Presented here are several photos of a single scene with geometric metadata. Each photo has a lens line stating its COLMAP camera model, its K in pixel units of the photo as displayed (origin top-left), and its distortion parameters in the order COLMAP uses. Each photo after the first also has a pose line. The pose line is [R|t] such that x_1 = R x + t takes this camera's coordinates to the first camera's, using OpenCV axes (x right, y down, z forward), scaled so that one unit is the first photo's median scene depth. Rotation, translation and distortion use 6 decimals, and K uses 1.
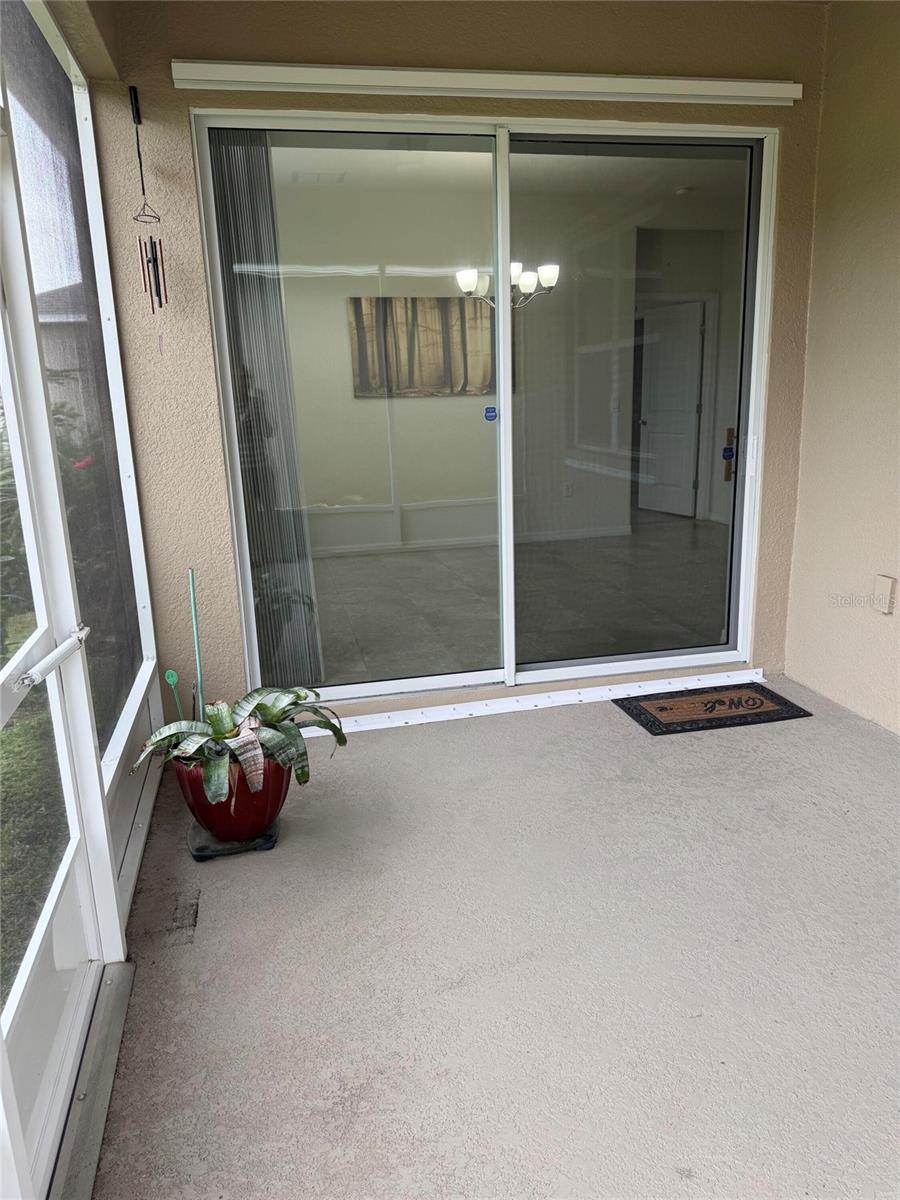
lens RADIAL K [[837.8, 0, 449.9], [0, 837.8, 599.5], [0, 0, 1]] dist [0.044249, -0.062267]
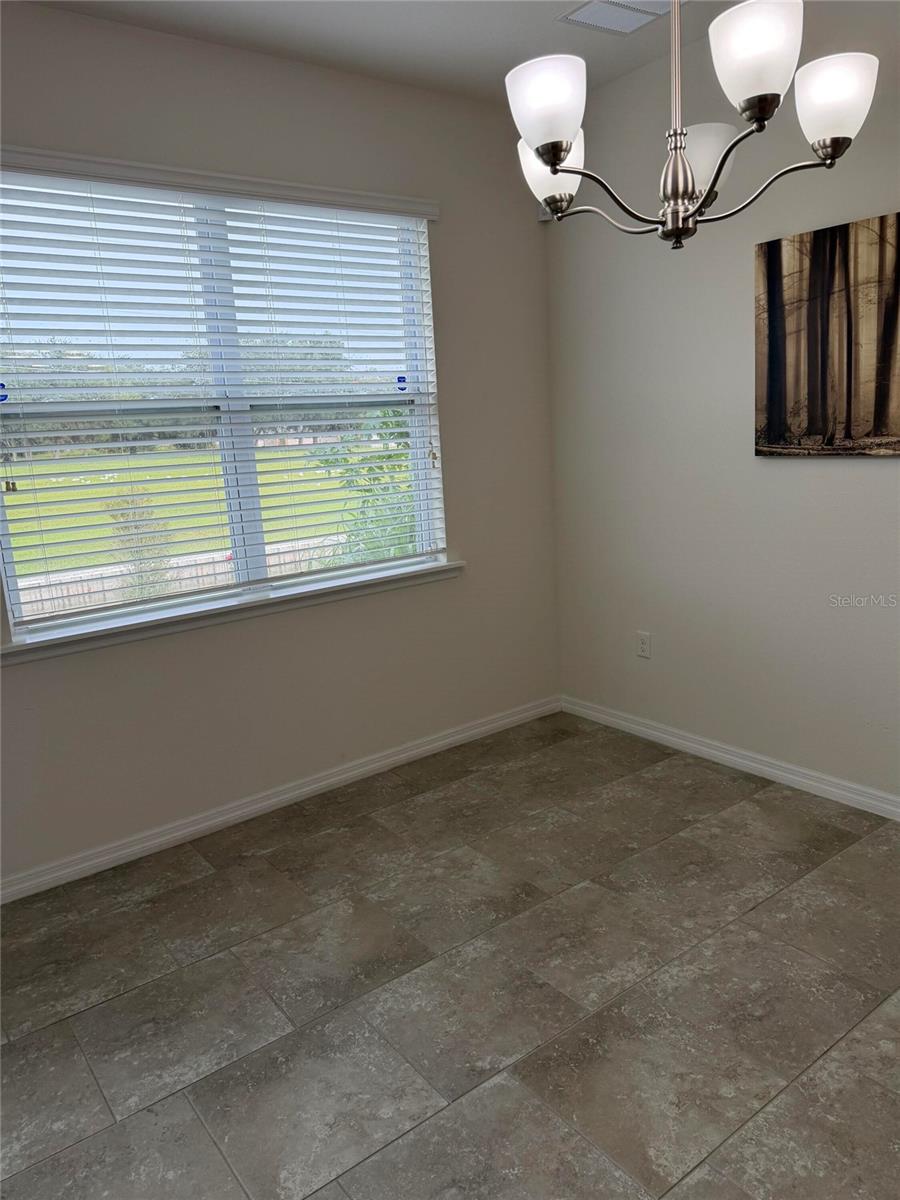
lens RADIAL K [[837.8, 0, 443.7], [0, 837.8, 596.0], [0, 0, 1]] dist [0.044249, -0.062267]
pose [[0.420287, 0.191175, -0.887024, 0.250223], [-0.157975, 0.978041, 0.135940, -0.199289], [0.893534, 0.082994, 0.441259, 0.639002]]
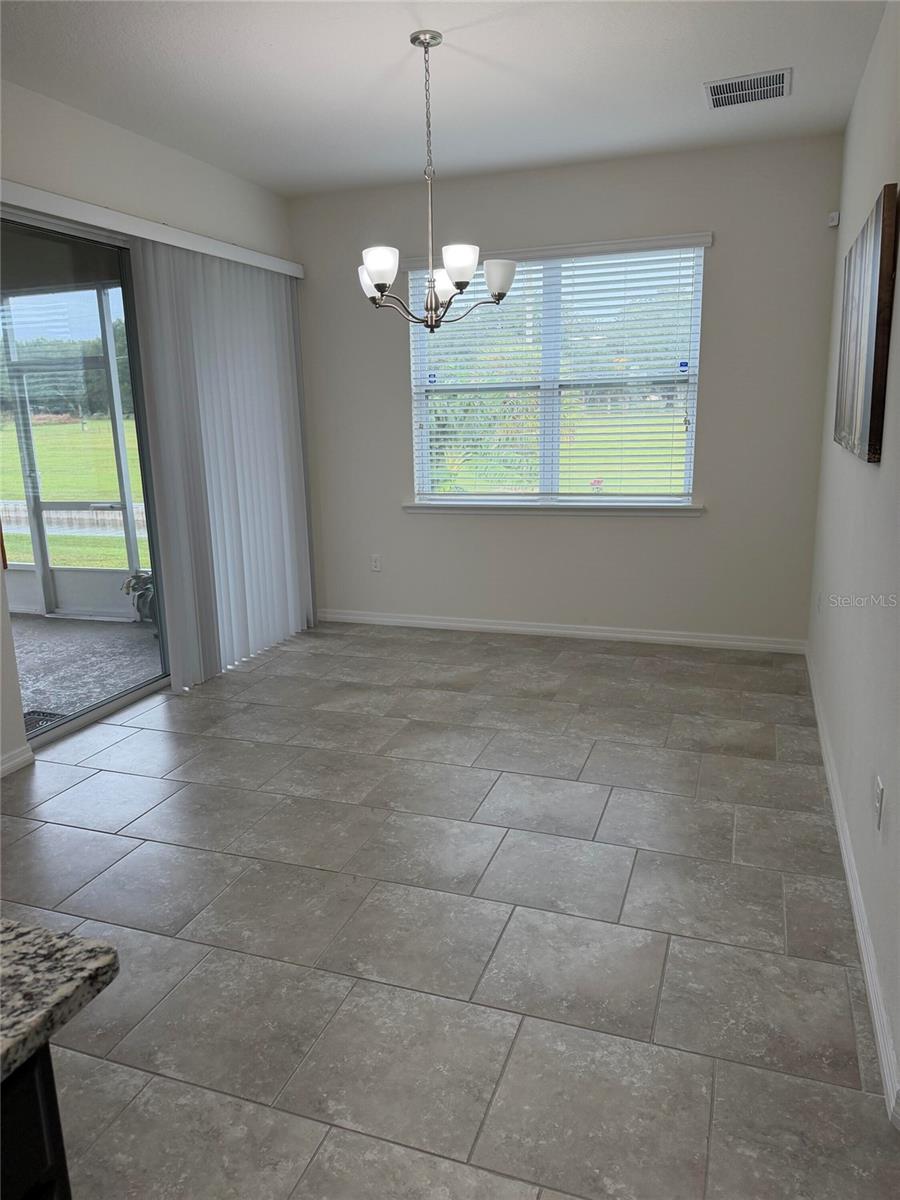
lens RADIAL K [[837.8, 0, 428.9], [0, 837.8, 596.9], [0, 0, 1]] dist [0.044249, -0.062267]
pose [[-0.542330, 0.232486, -0.807359, 0.495059], [-0.141308, 0.922022, 0.360426, -0.305447], [0.828197, 0.309556, -0.467188, 1.068768]]
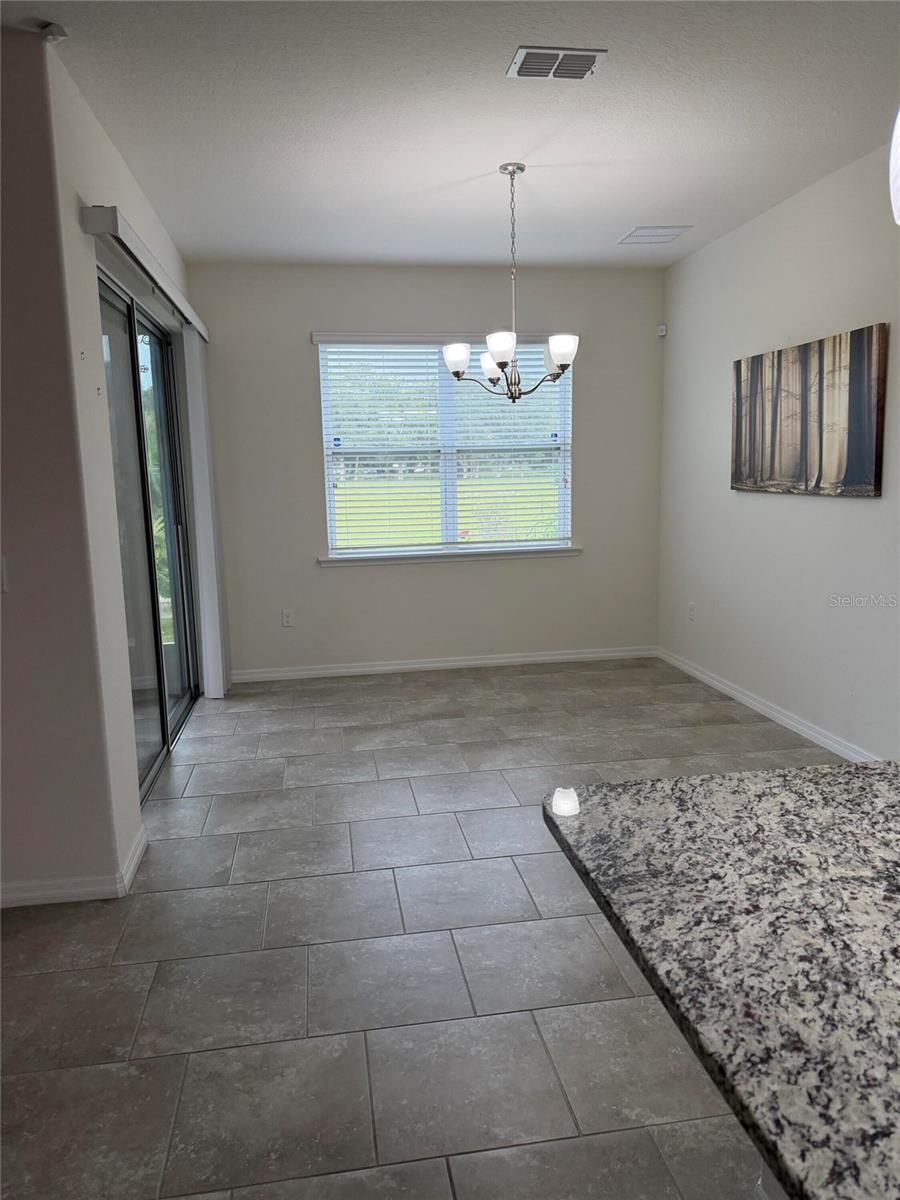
lens RADIAL K [[837.8, 0, 438.8], [0, 837.8, 591.9], [0, 0, 1]] dist [0.044249, -0.062267]
pose [[-0.068412, 0.183375, -0.980660, 0.670735], [-0.195781, 0.961382, 0.193429, -0.246409], [0.978259, 0.205227, -0.029869, 0.782638]]
